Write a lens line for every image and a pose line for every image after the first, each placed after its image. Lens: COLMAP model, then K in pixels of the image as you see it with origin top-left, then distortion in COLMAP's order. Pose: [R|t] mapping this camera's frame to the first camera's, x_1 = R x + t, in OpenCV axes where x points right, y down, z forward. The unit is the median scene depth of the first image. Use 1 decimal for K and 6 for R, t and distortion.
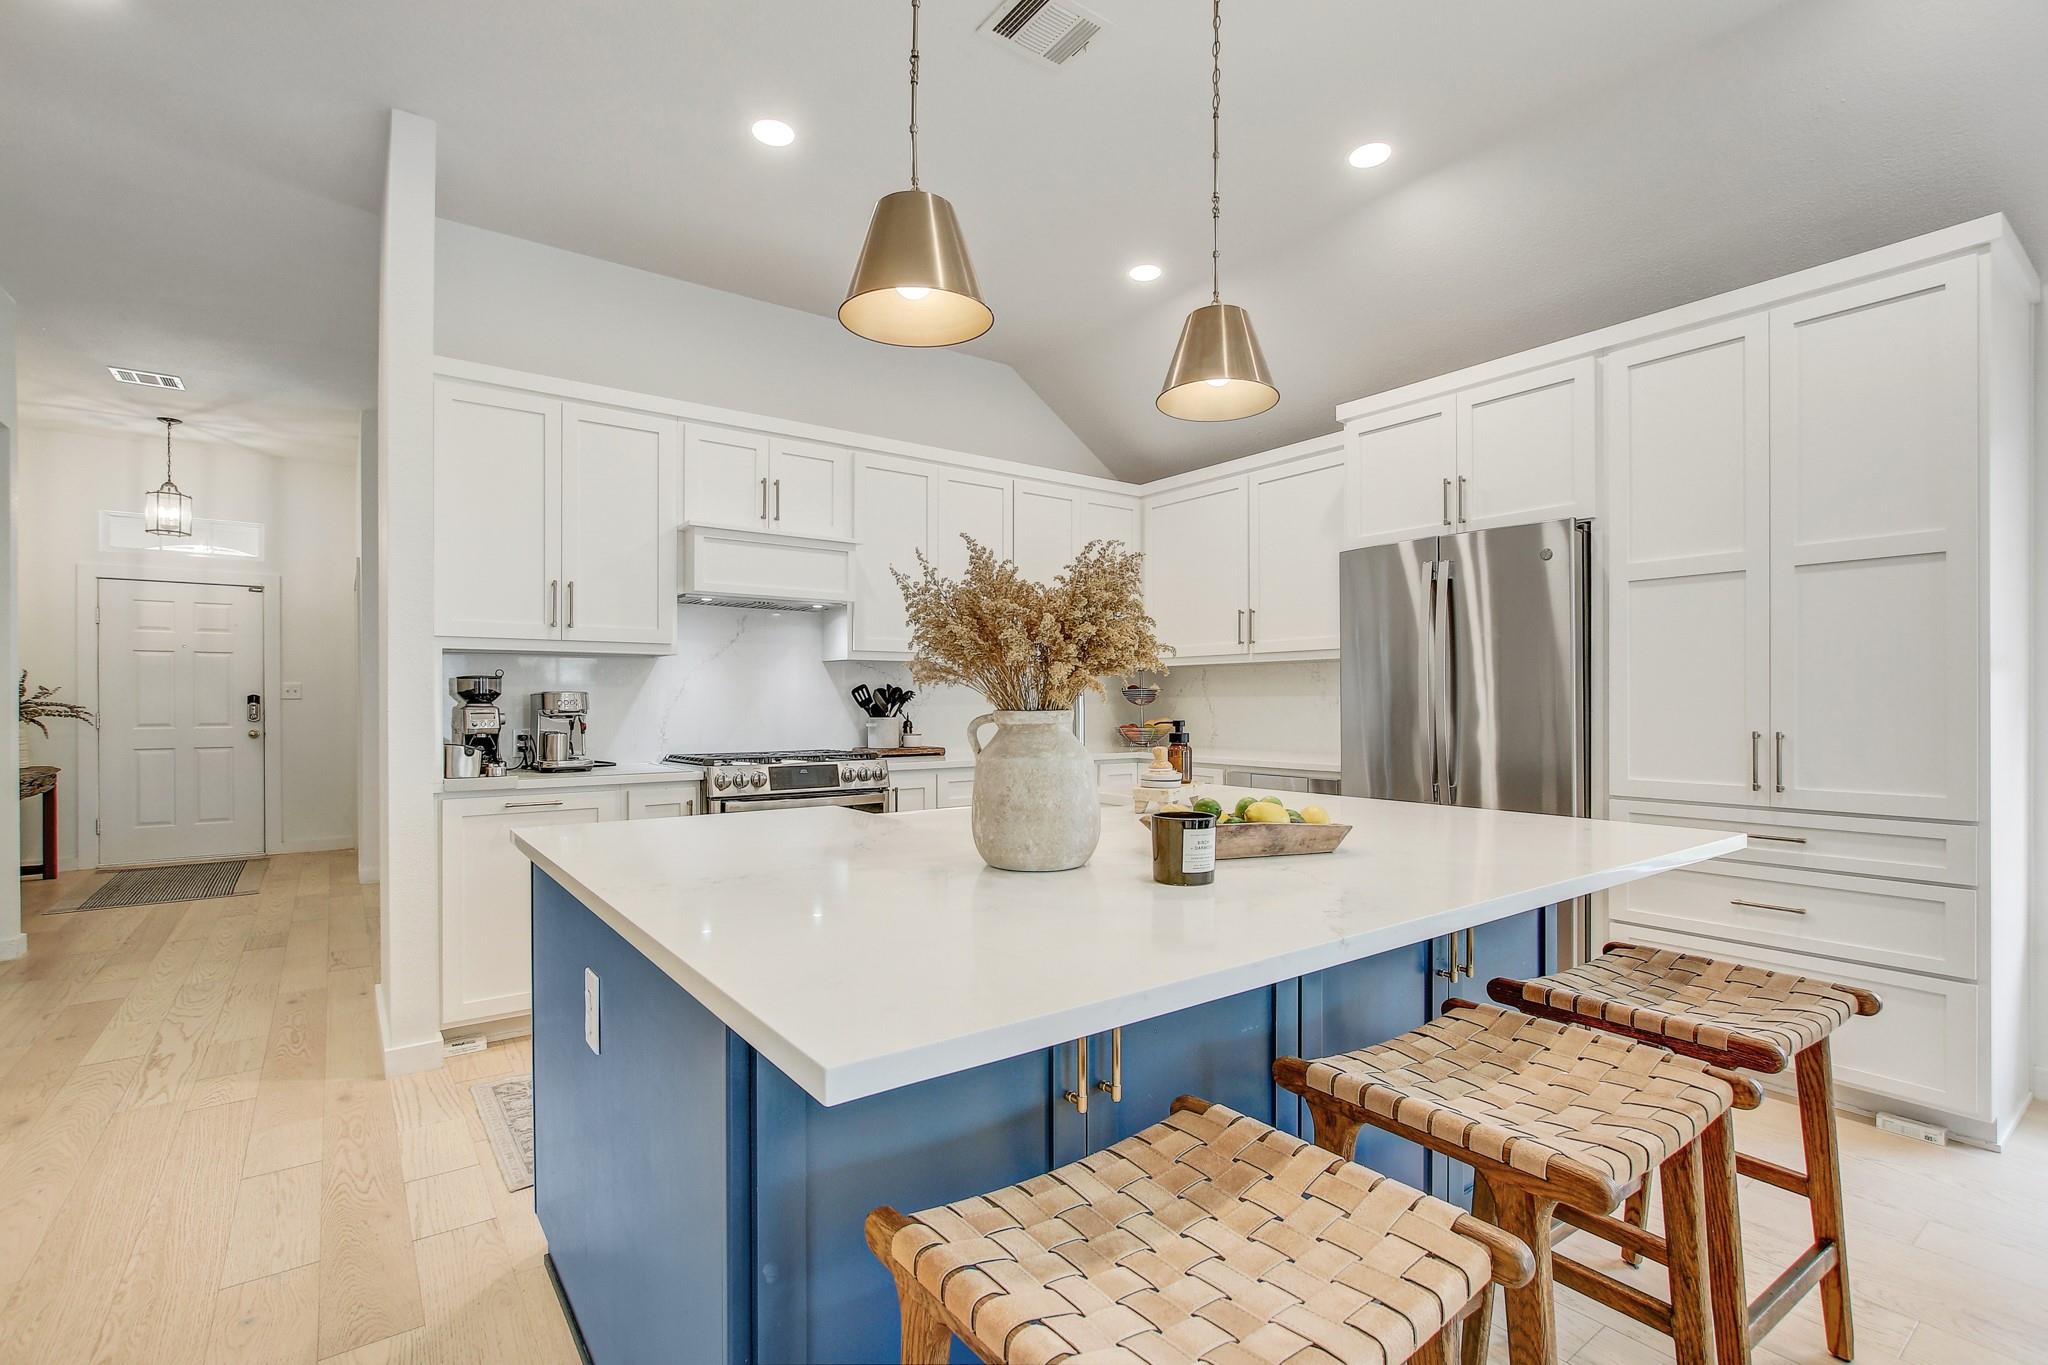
lens RADIAL K [[968.7, 0, 1087.7], [0, 968.7, 702.4], [0, 0, 1]] dist [-0.006549, 0.000534]
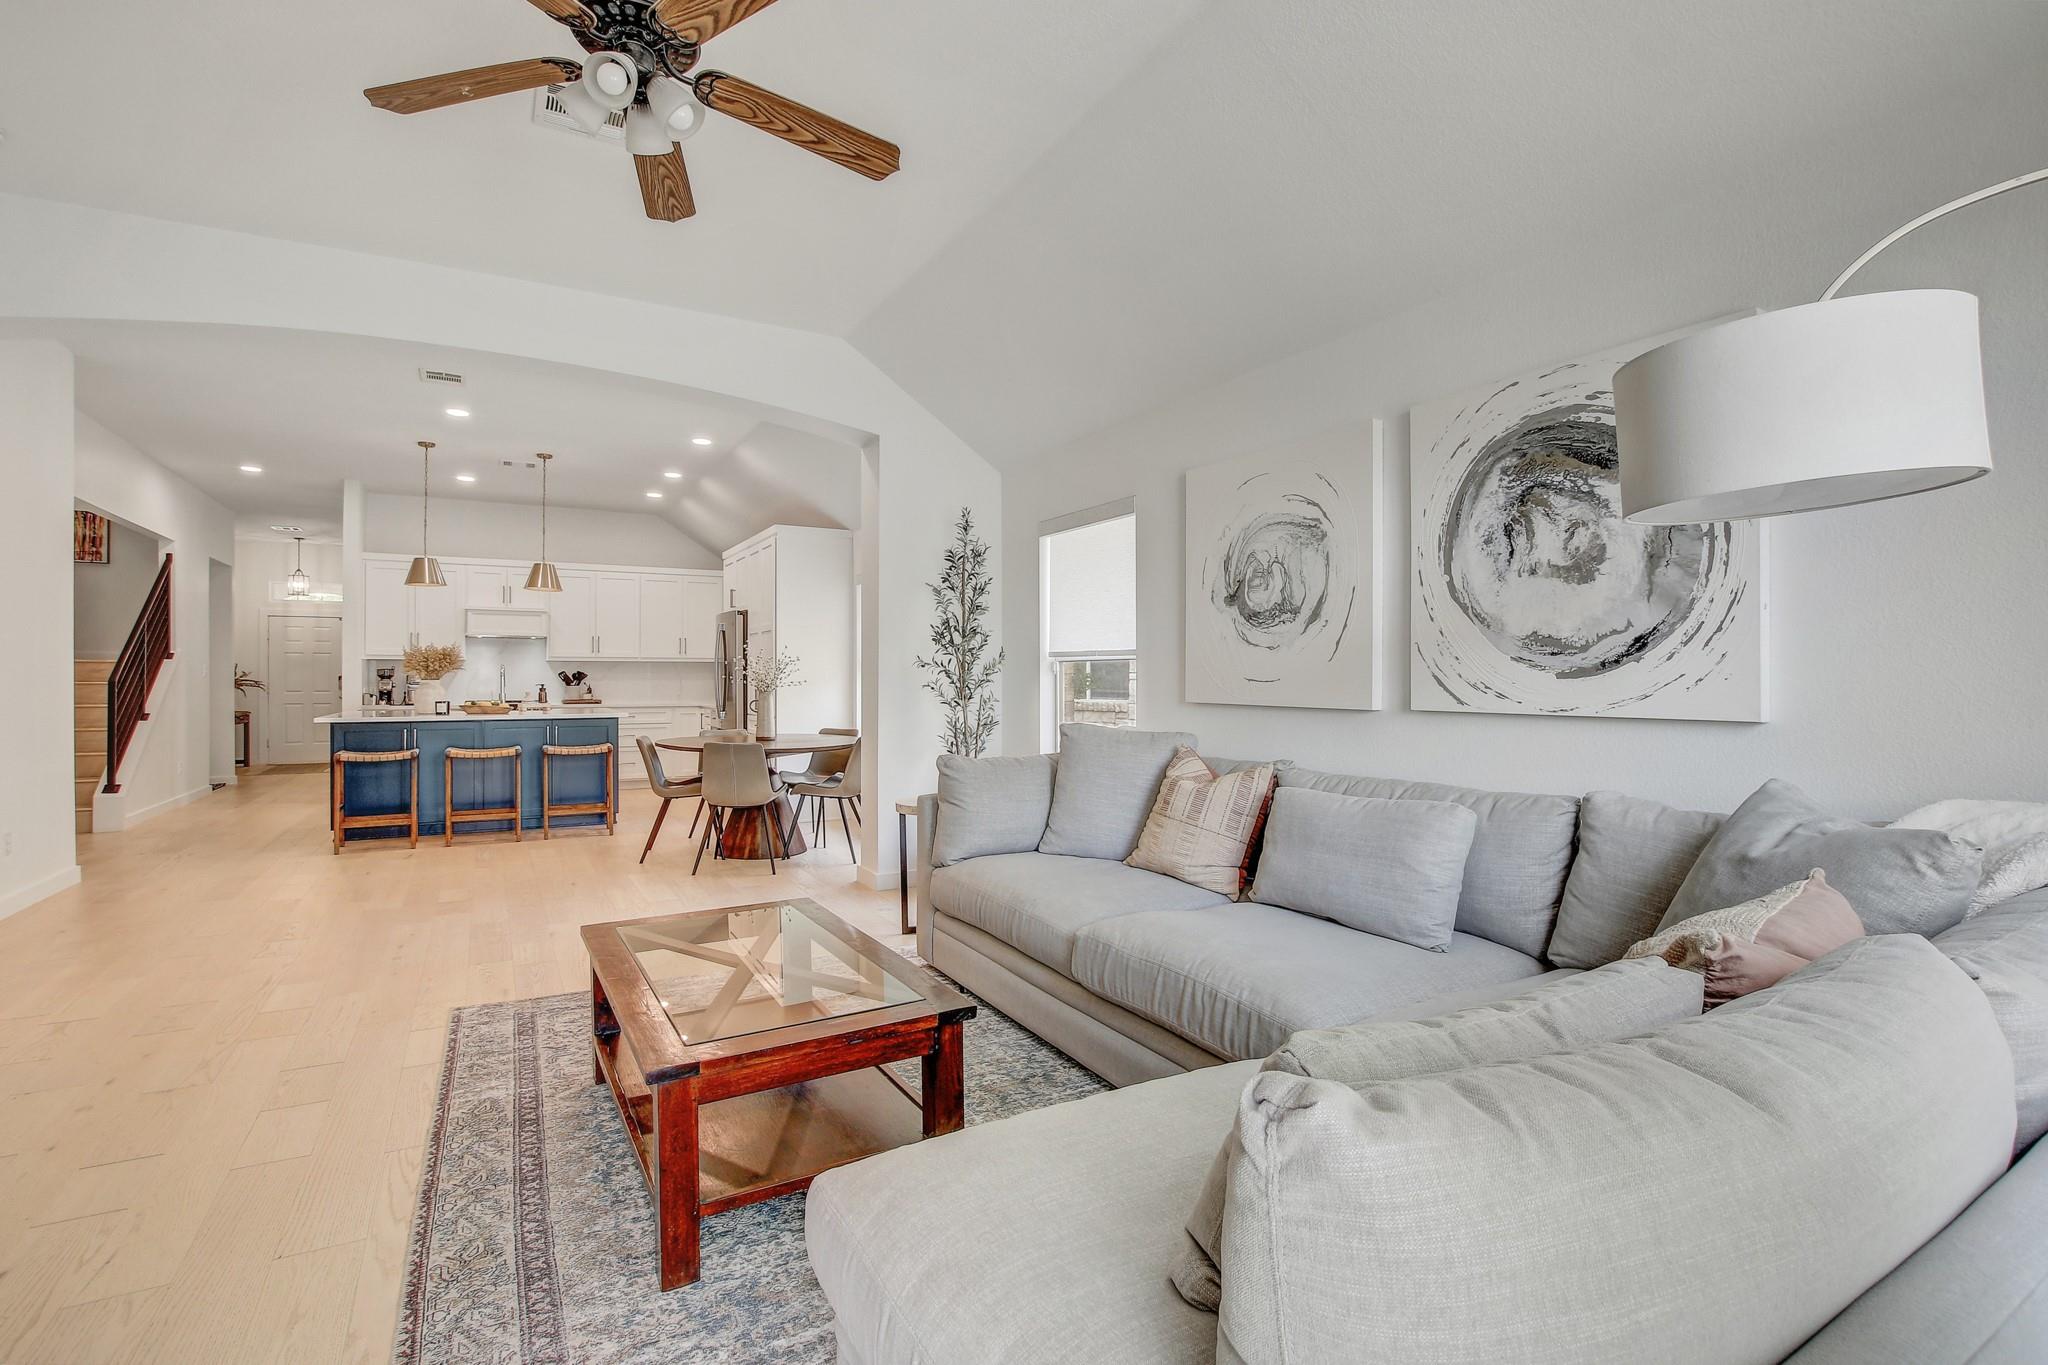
lens RADIAL K [[942.3, 0, 1027.8], [0, 942.3, 678.8], [0, 0, 1]] dist [-0.029509, 0.000783]
pose [[0.992501, -0.000668, -0.122232, 1.073014], [0.000430, 0.999998, -0.001970, 0.004132], [0.122233, 0.001903, 0.992500, -0.987281]]
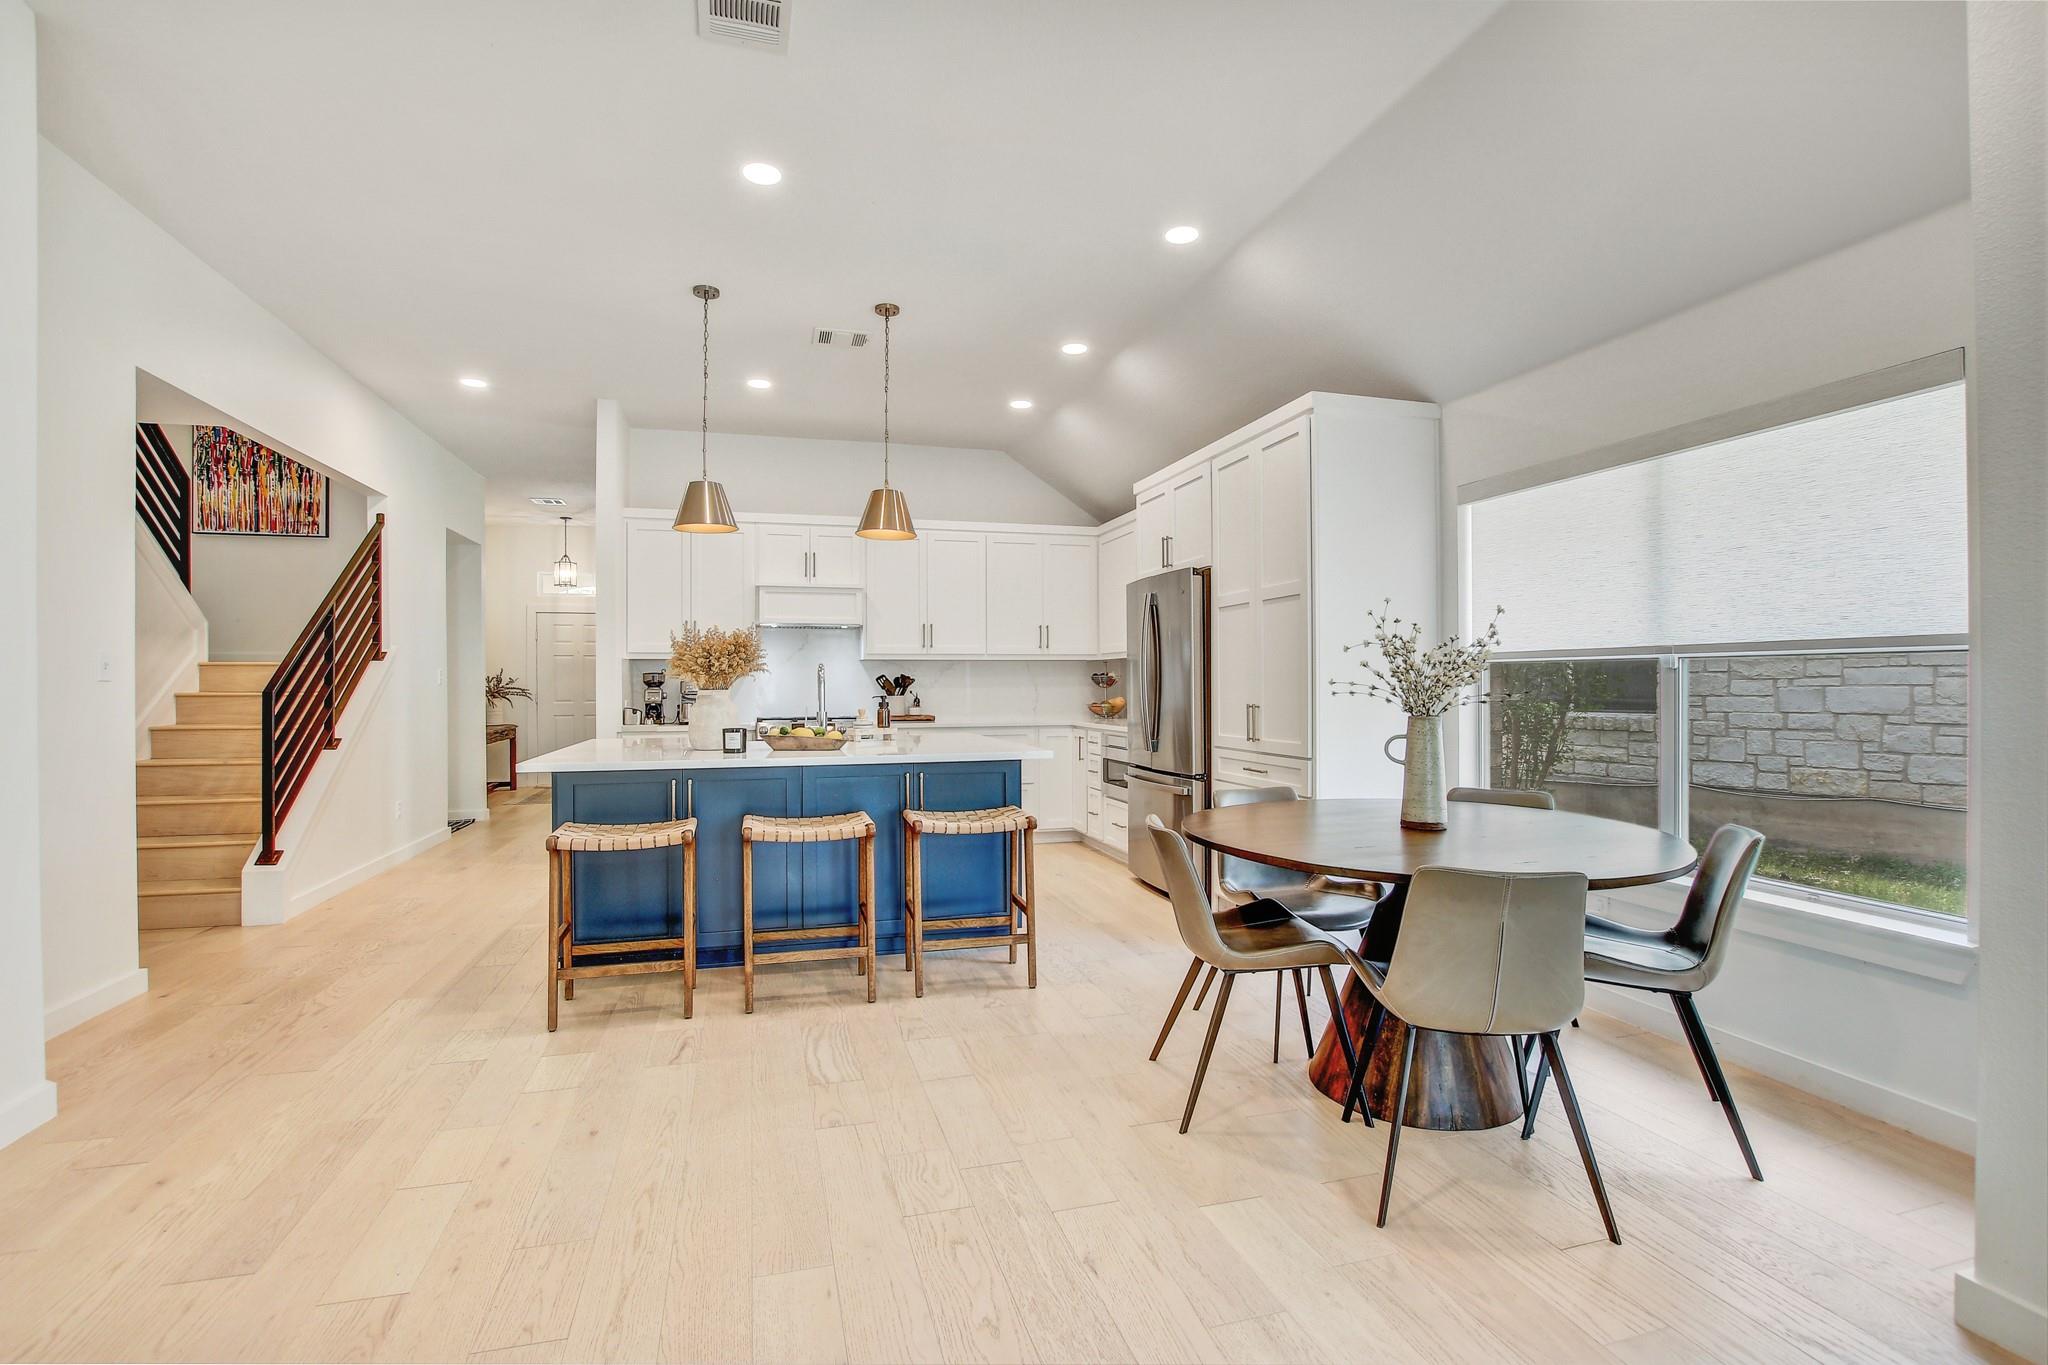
lens RADIAL K [[960.3, 0, 1047.5], [0, 960.3, 688.3], [0, 0, 1]] dist [-0.029629, 0.000463]
pose [[0.938603, -0.002343, -0.344992, 0.543483], [0.003852, 0.999986, 0.003688, -0.000823], [0.344979, -0.004791, 0.938598, -0.357365]]
